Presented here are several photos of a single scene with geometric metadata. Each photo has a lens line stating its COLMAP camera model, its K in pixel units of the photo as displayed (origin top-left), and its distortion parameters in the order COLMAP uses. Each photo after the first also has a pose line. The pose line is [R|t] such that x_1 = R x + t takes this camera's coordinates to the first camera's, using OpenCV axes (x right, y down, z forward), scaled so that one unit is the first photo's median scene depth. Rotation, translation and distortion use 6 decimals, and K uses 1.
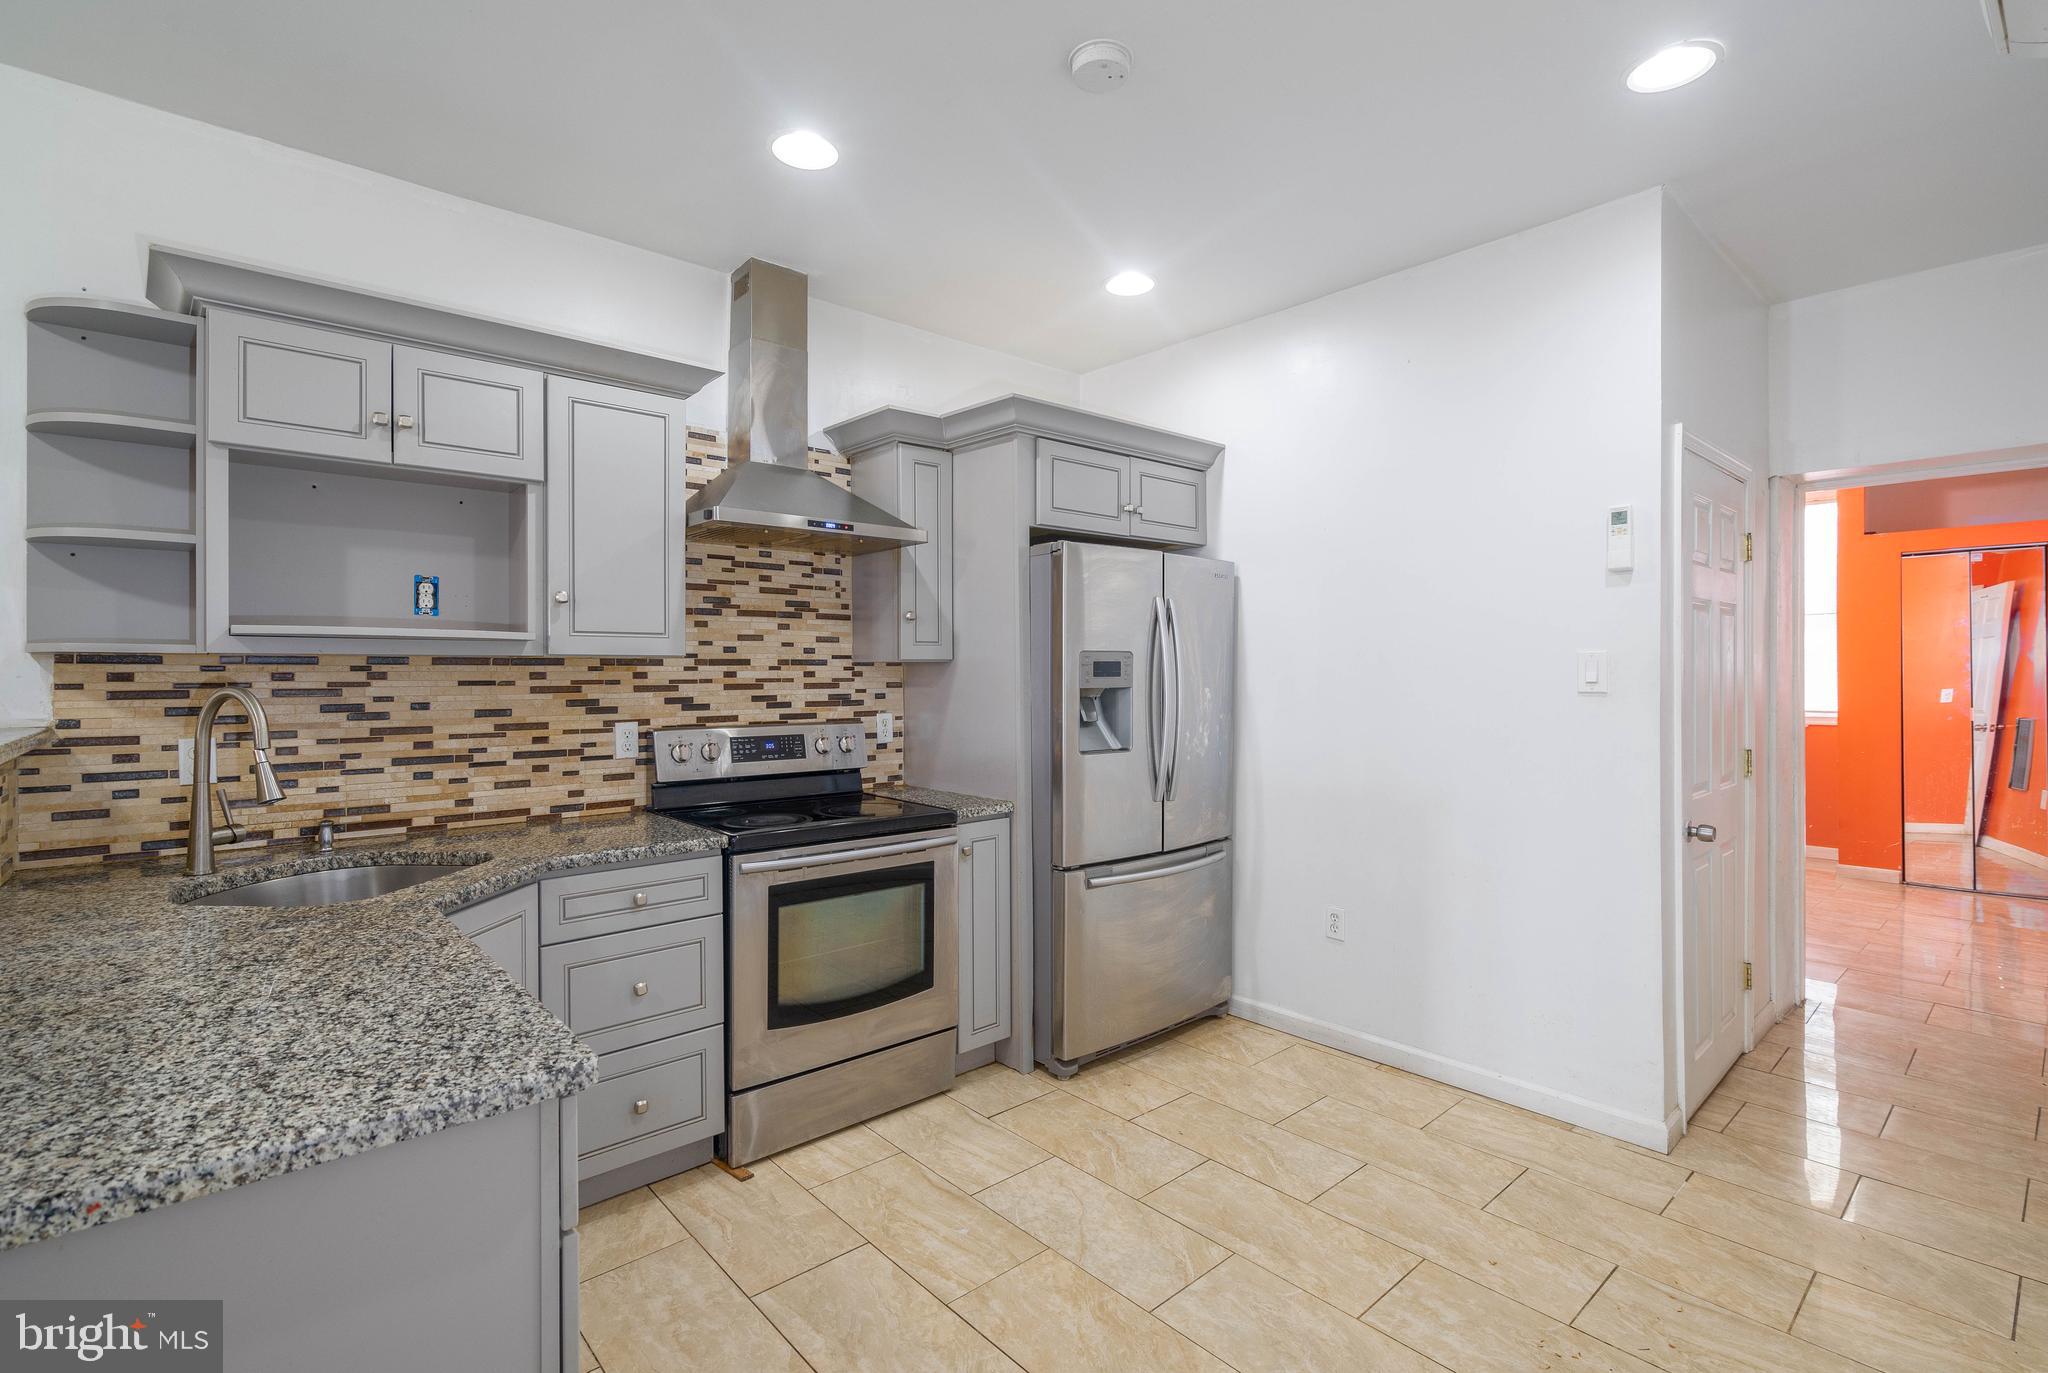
lens RADIAL K [[944.5, 0, 1045.3], [0, 944.5, 674.9], [0, 0, 1]] dist [-0.002334, 0.001111]
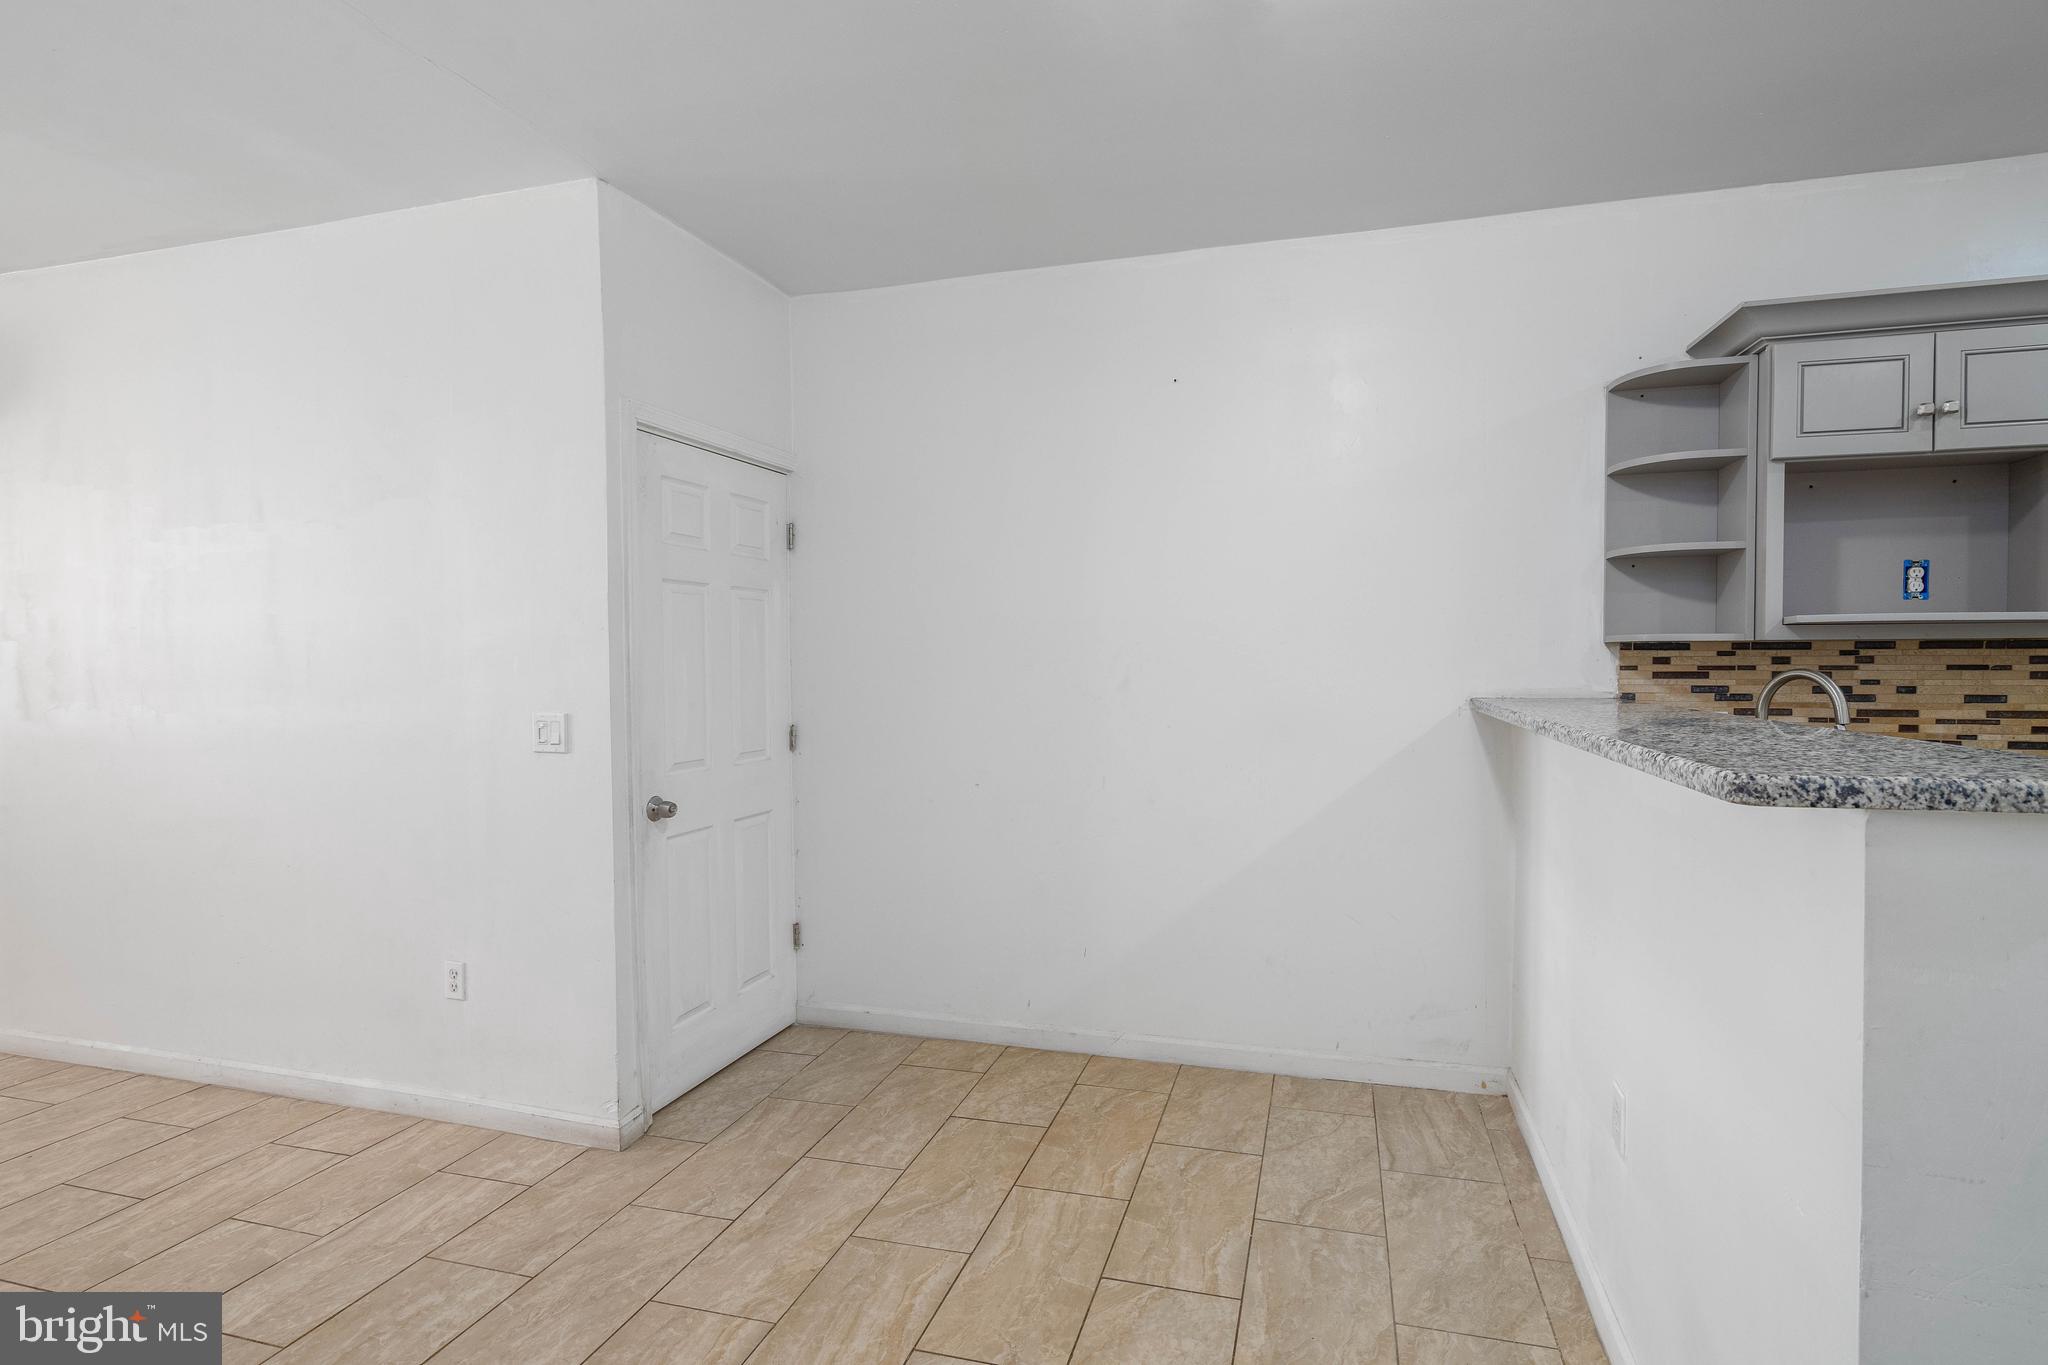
lens RADIAL K [[944.5, 0, 1055.7], [0, 944.5, 653.7], [0, 0, 1]] dist [-0.002334, 0.001111]
pose [[0.547430, -0.006524, -0.836826, -0.298592], [0.001304, 0.999975, -0.006943, 0.000545], [0.836851, 0.002709, 0.547425, -0.287719]]
